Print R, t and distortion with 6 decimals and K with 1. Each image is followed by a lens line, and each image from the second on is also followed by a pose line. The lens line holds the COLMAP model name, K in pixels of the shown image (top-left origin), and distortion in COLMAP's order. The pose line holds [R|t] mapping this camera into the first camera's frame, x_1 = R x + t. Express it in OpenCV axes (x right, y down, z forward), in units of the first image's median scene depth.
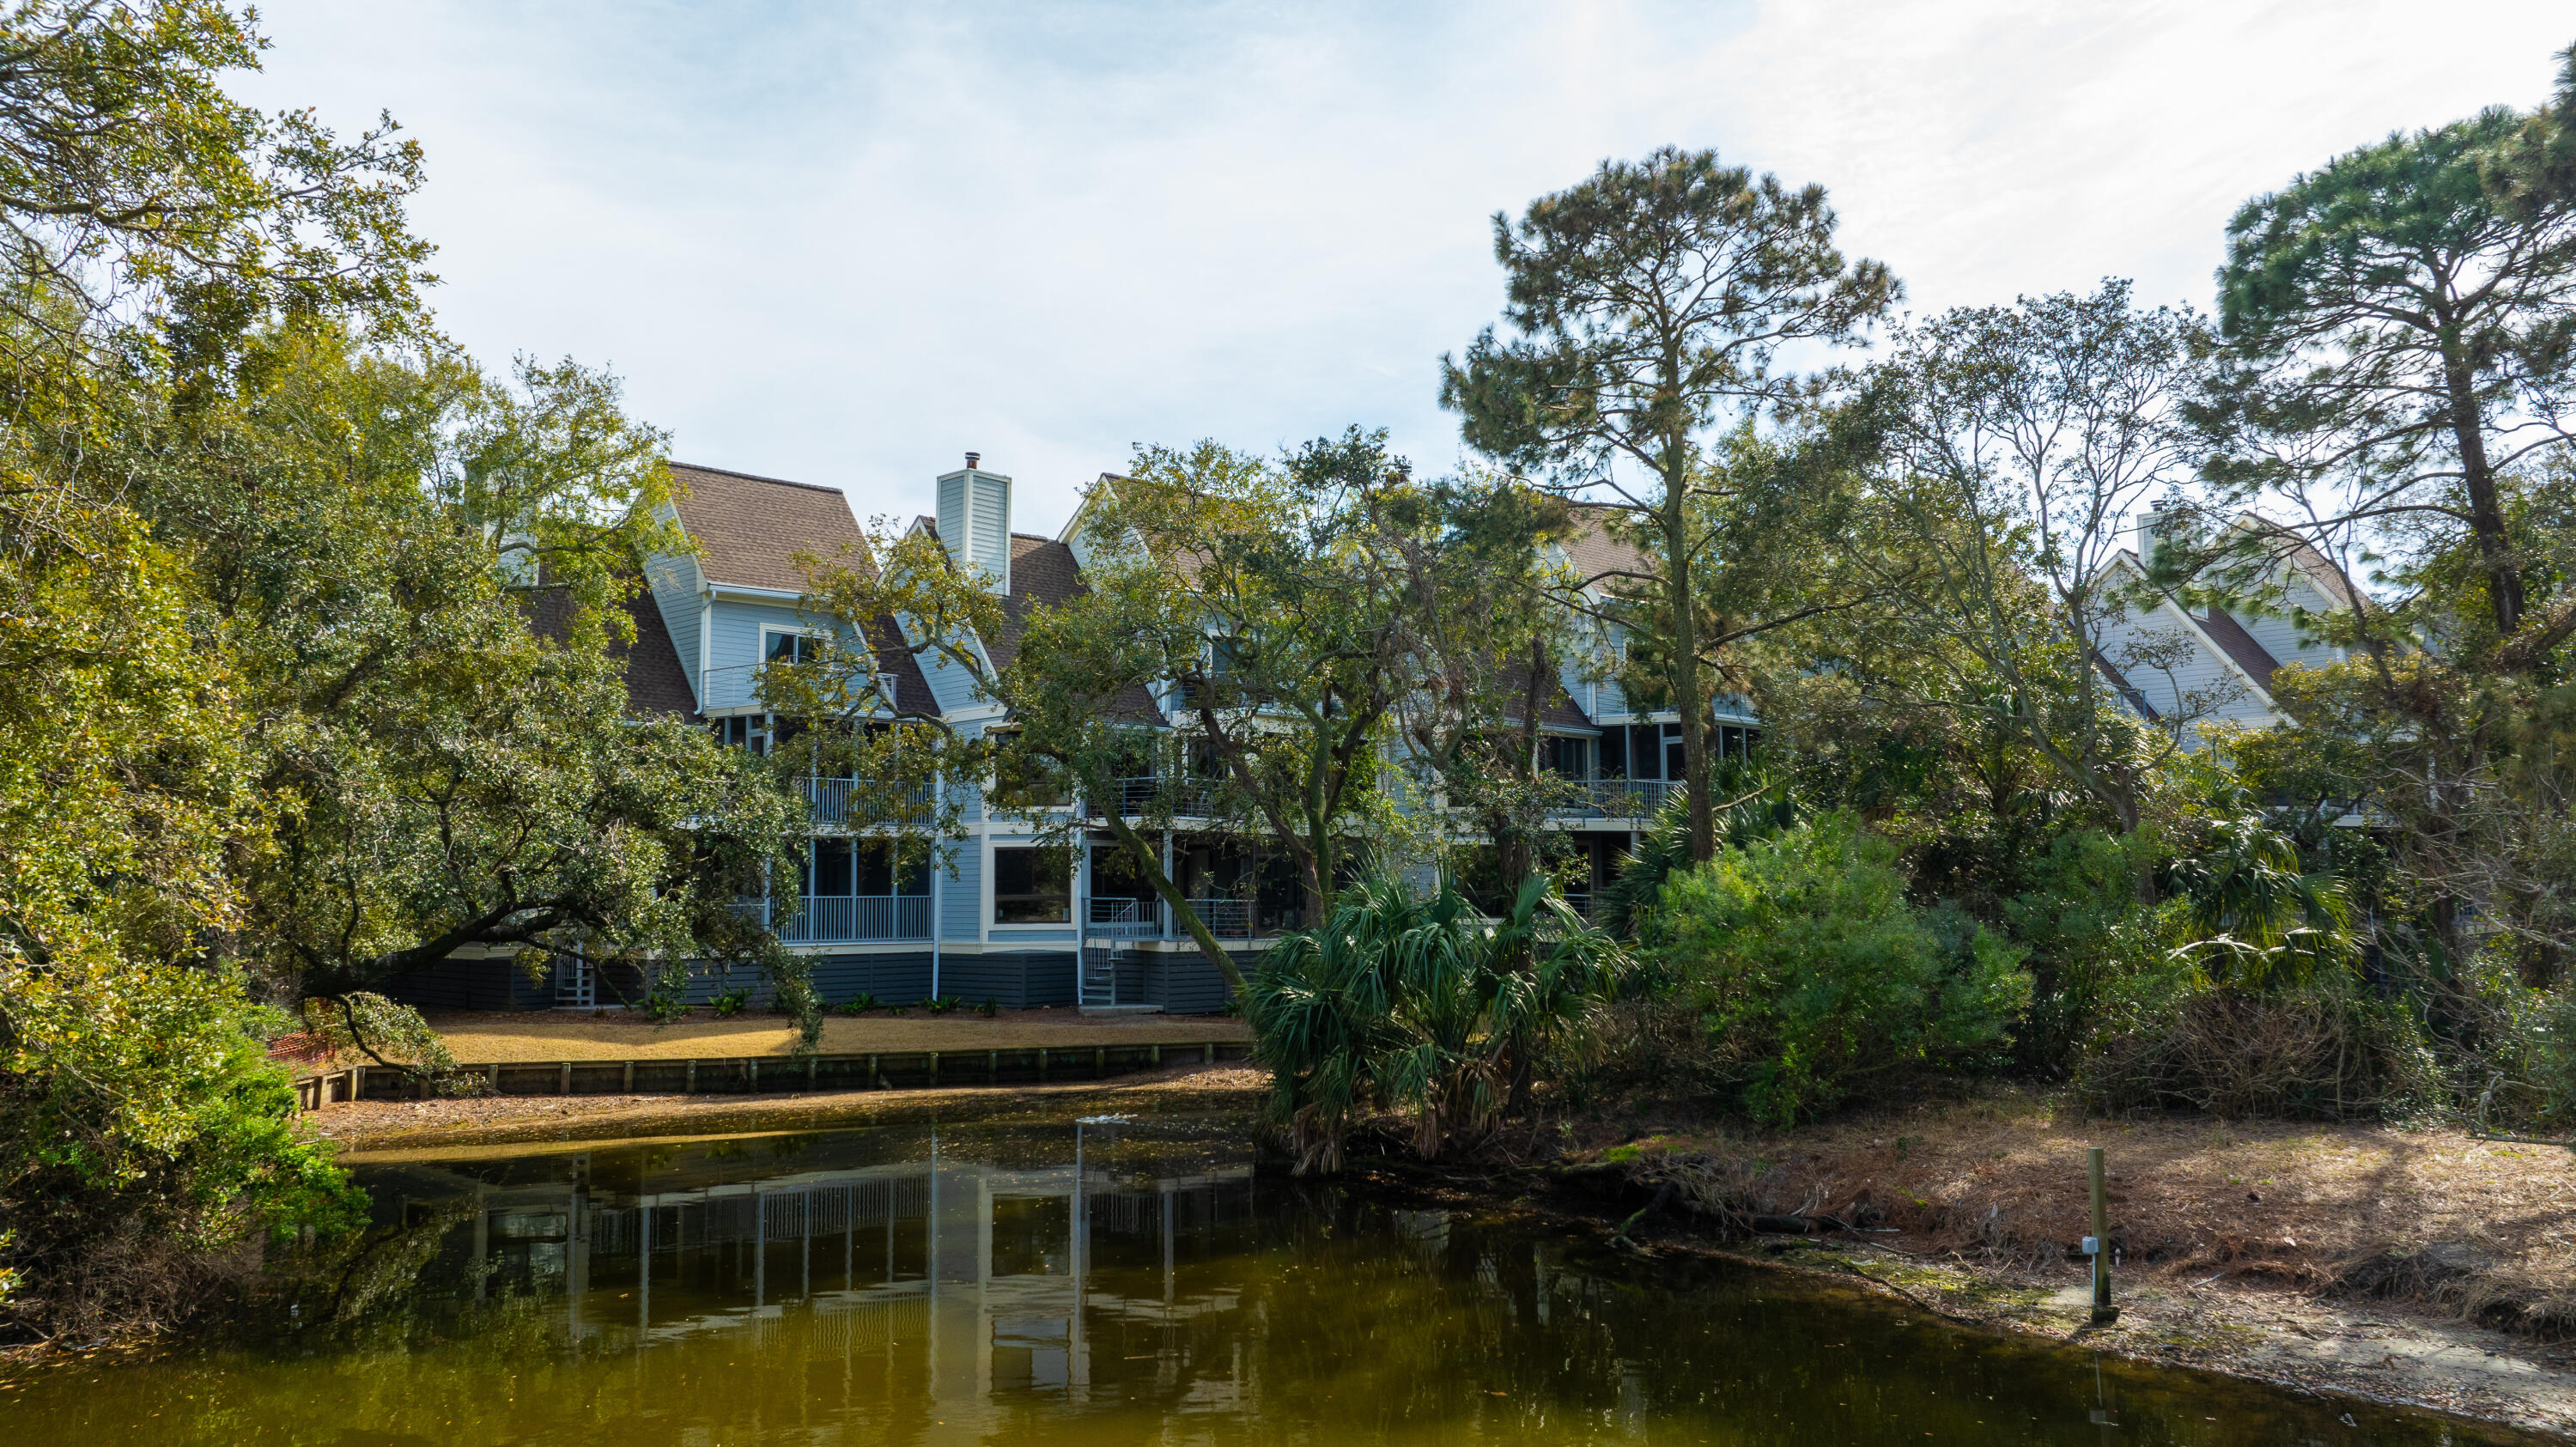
lens RADIAL K [[1778.3, 0, 1270.9], [0, 1778.3, 736.2], [0, 0, 1]] dist [-0.033131, 0.024540]
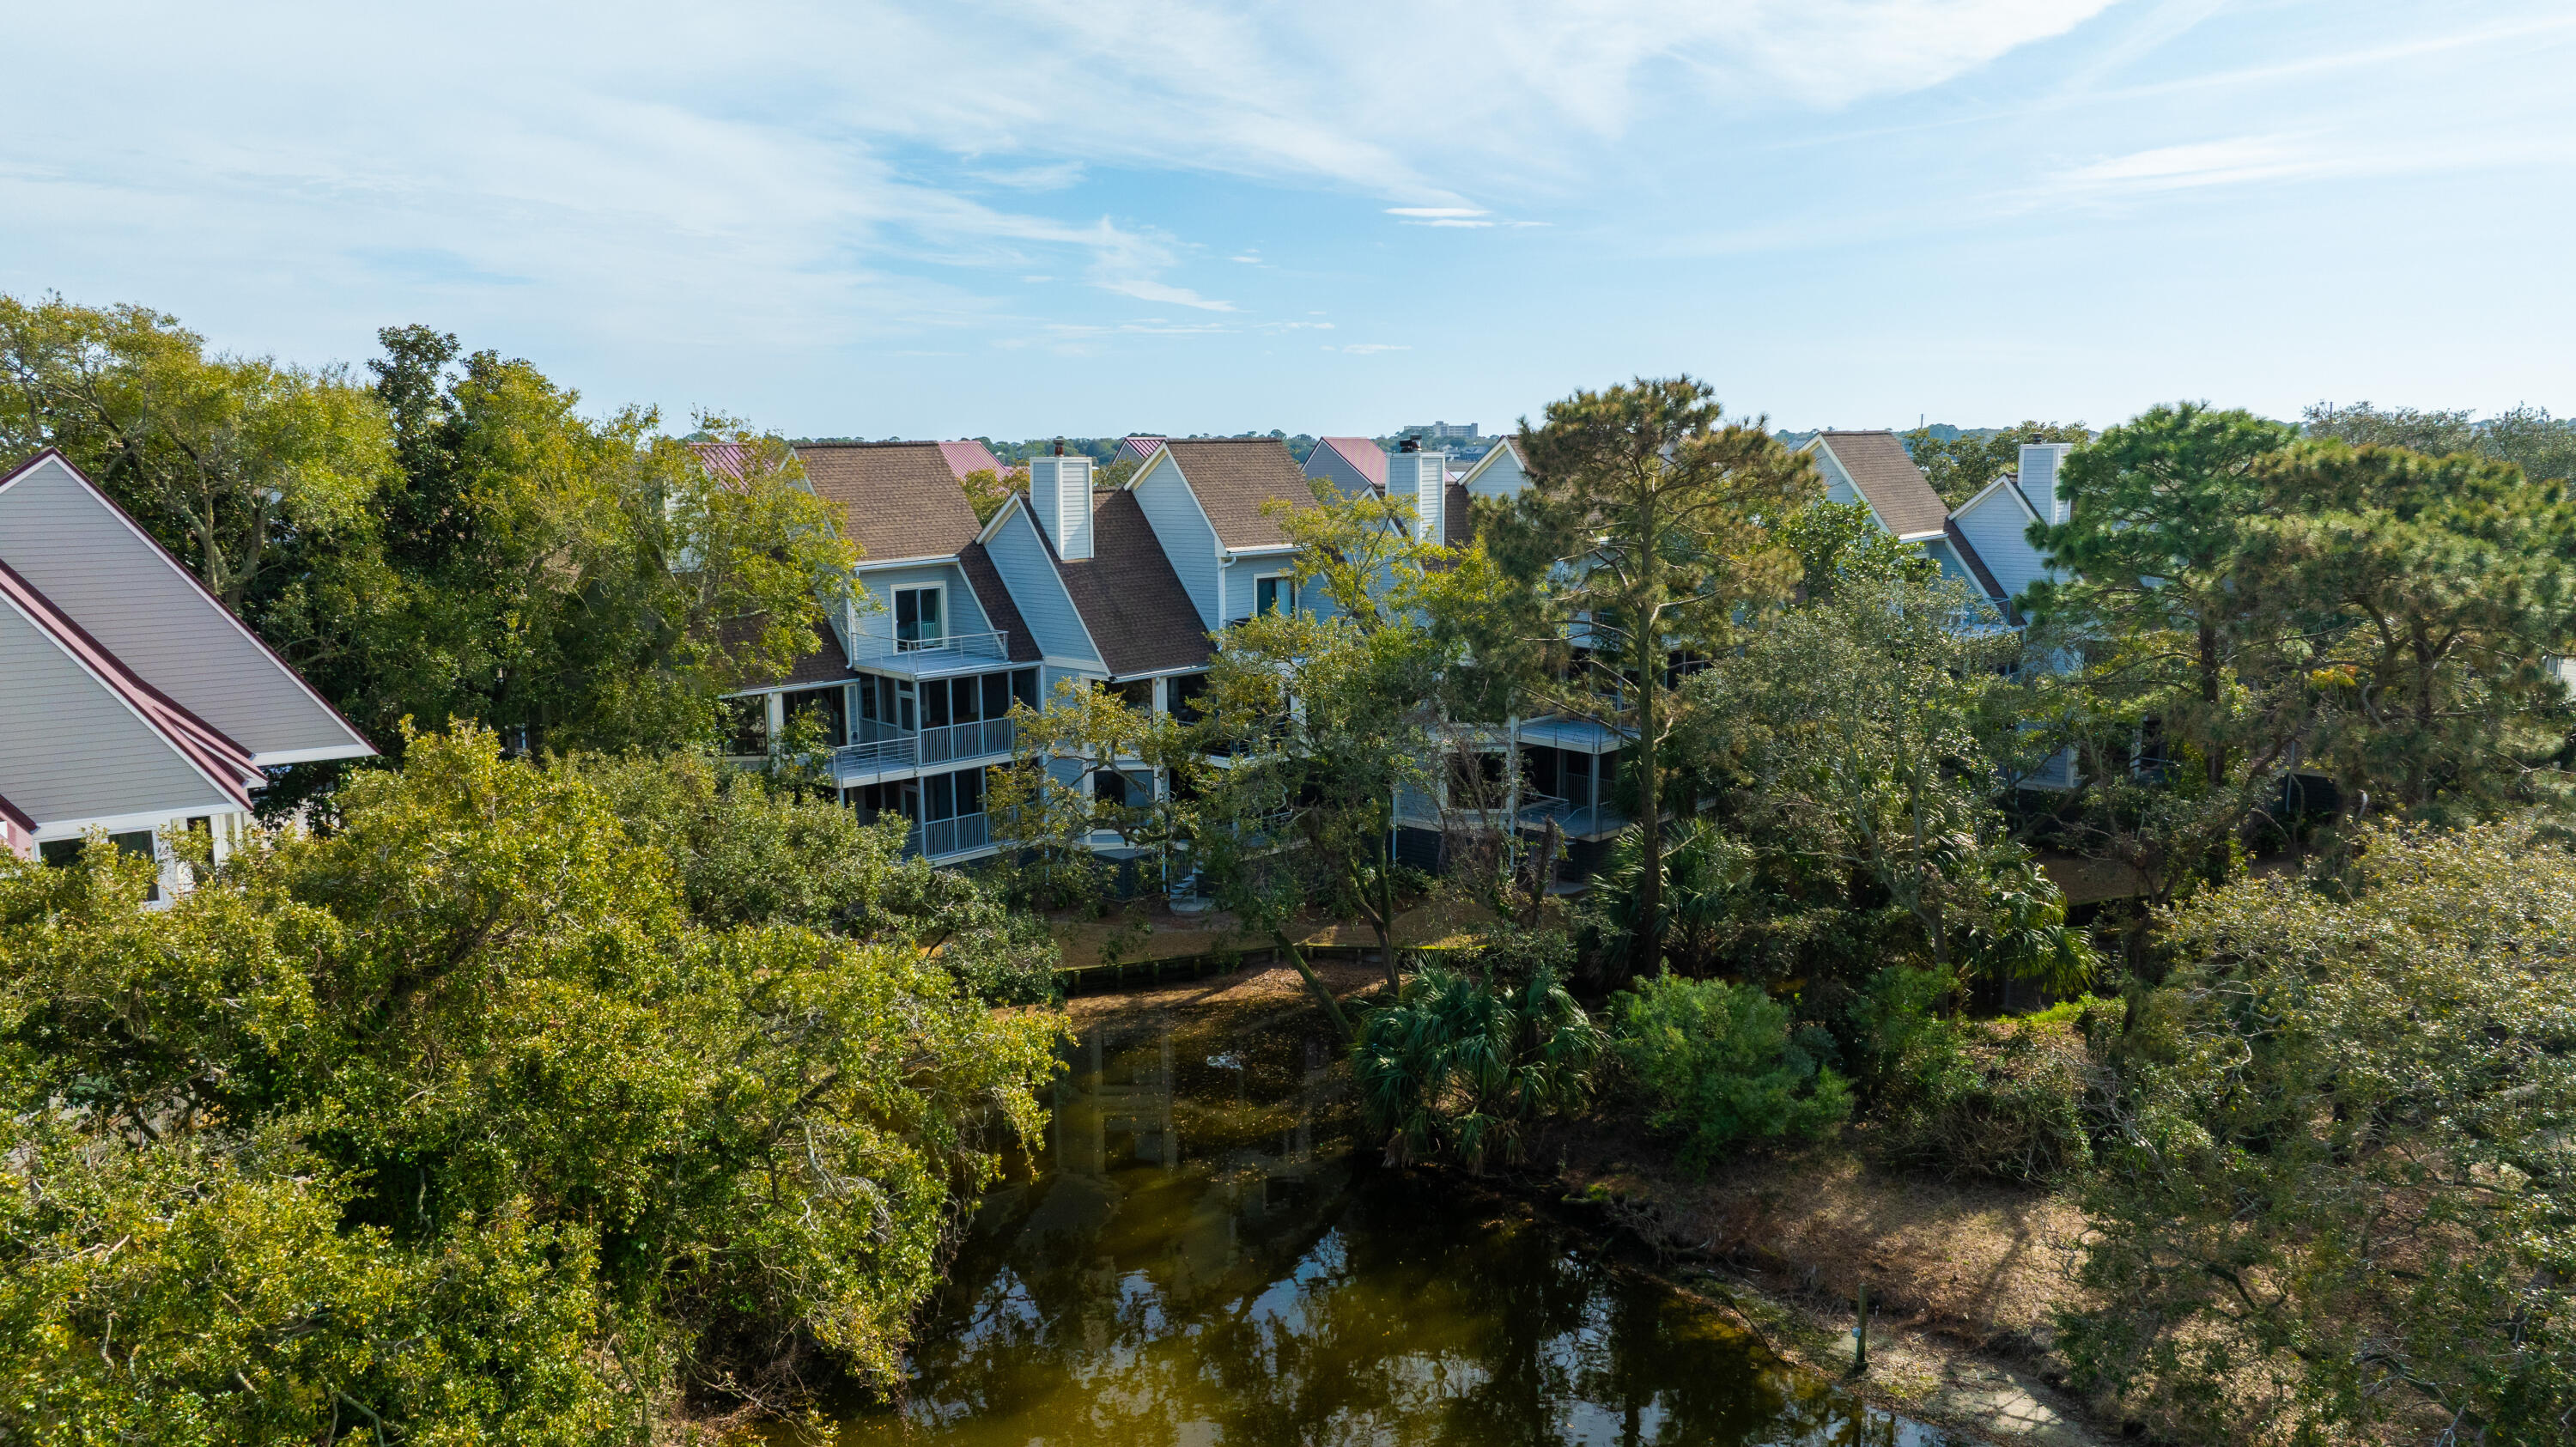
lens RADIAL K [[1778.3, 0, 1297.0], [0, 1778.3, 709.7], [0, 0, 1]] dist [-0.033131, 0.024540]
pose [[0.998453, -0.009969, 0.054692, -0.109001], [-0.003785, 0.969318, 0.245783, -0.396024], [-0.055464, -0.245610, 0.967781, -0.301688]]
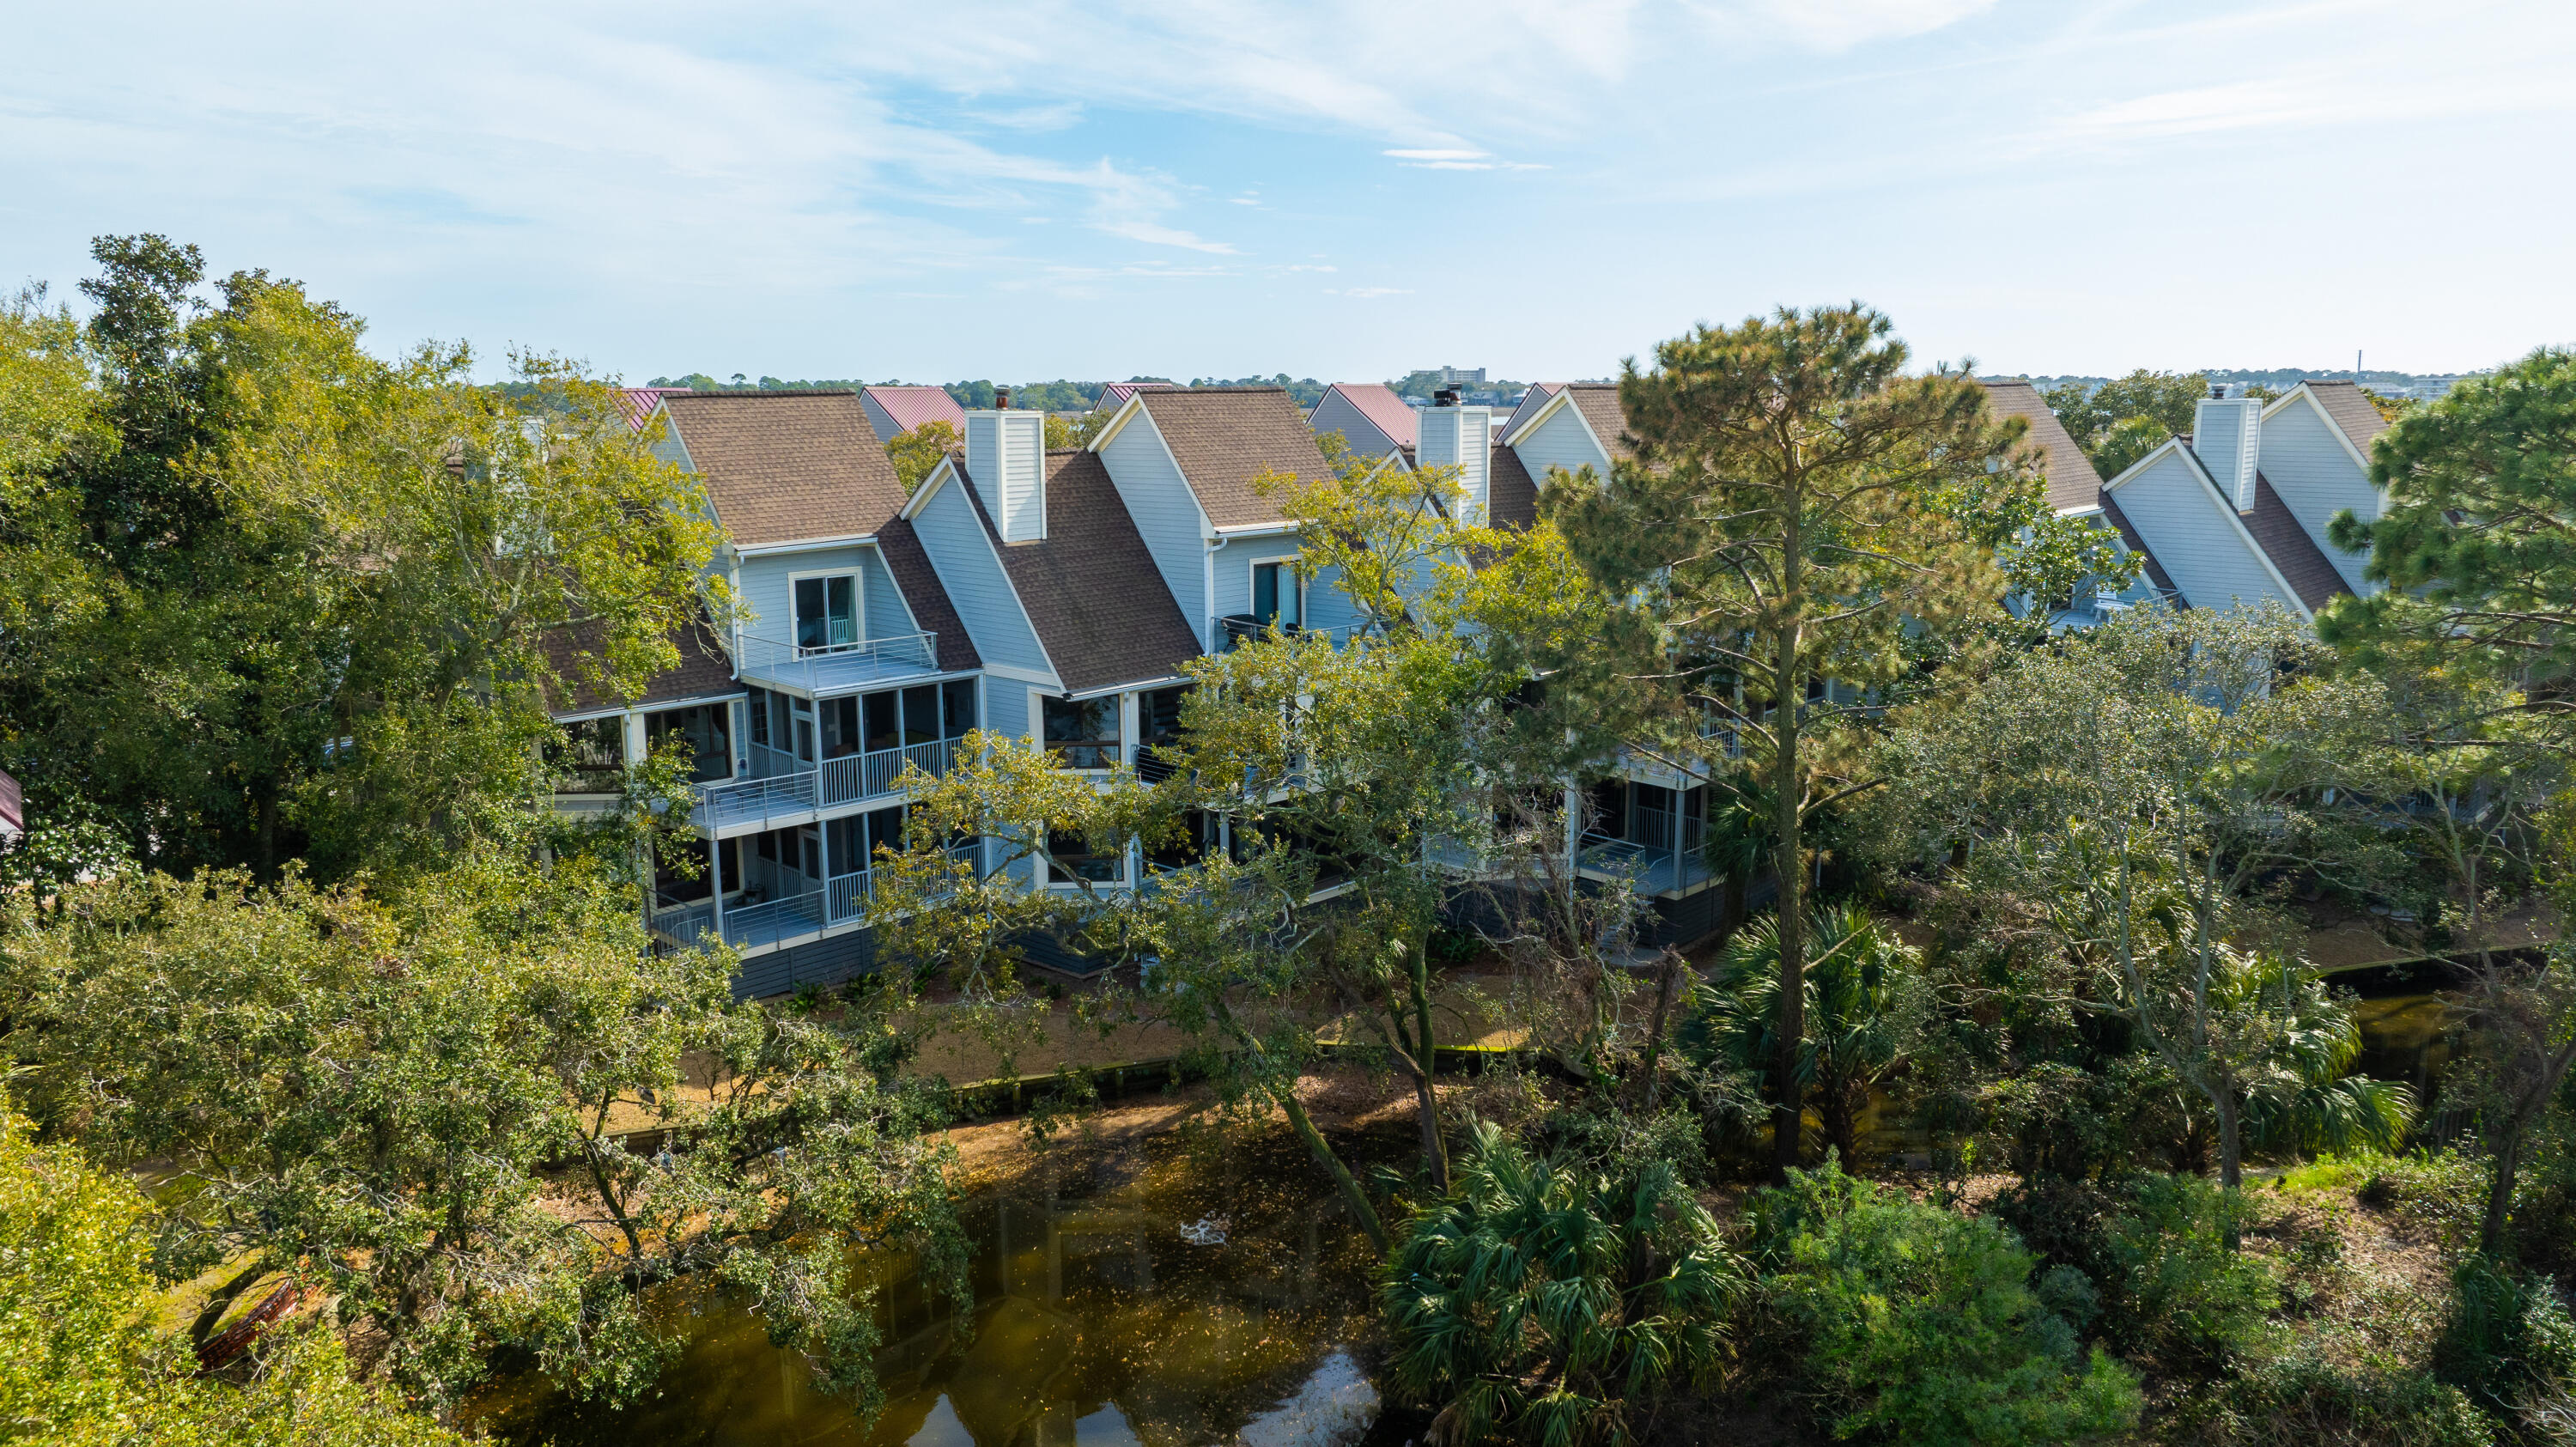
lens RADIAL K [[1778.3, 0, 1287.8], [0, 1778.3, 721.4], [0, 0, 1]] dist [-0.033131, 0.024540]
pose [[0.998768, -0.006671, 0.049166, -0.092892], [-0.007398, 0.959824, 0.280504, -0.363376], [-0.049062, -0.280522, 0.958593, 0.062970]]
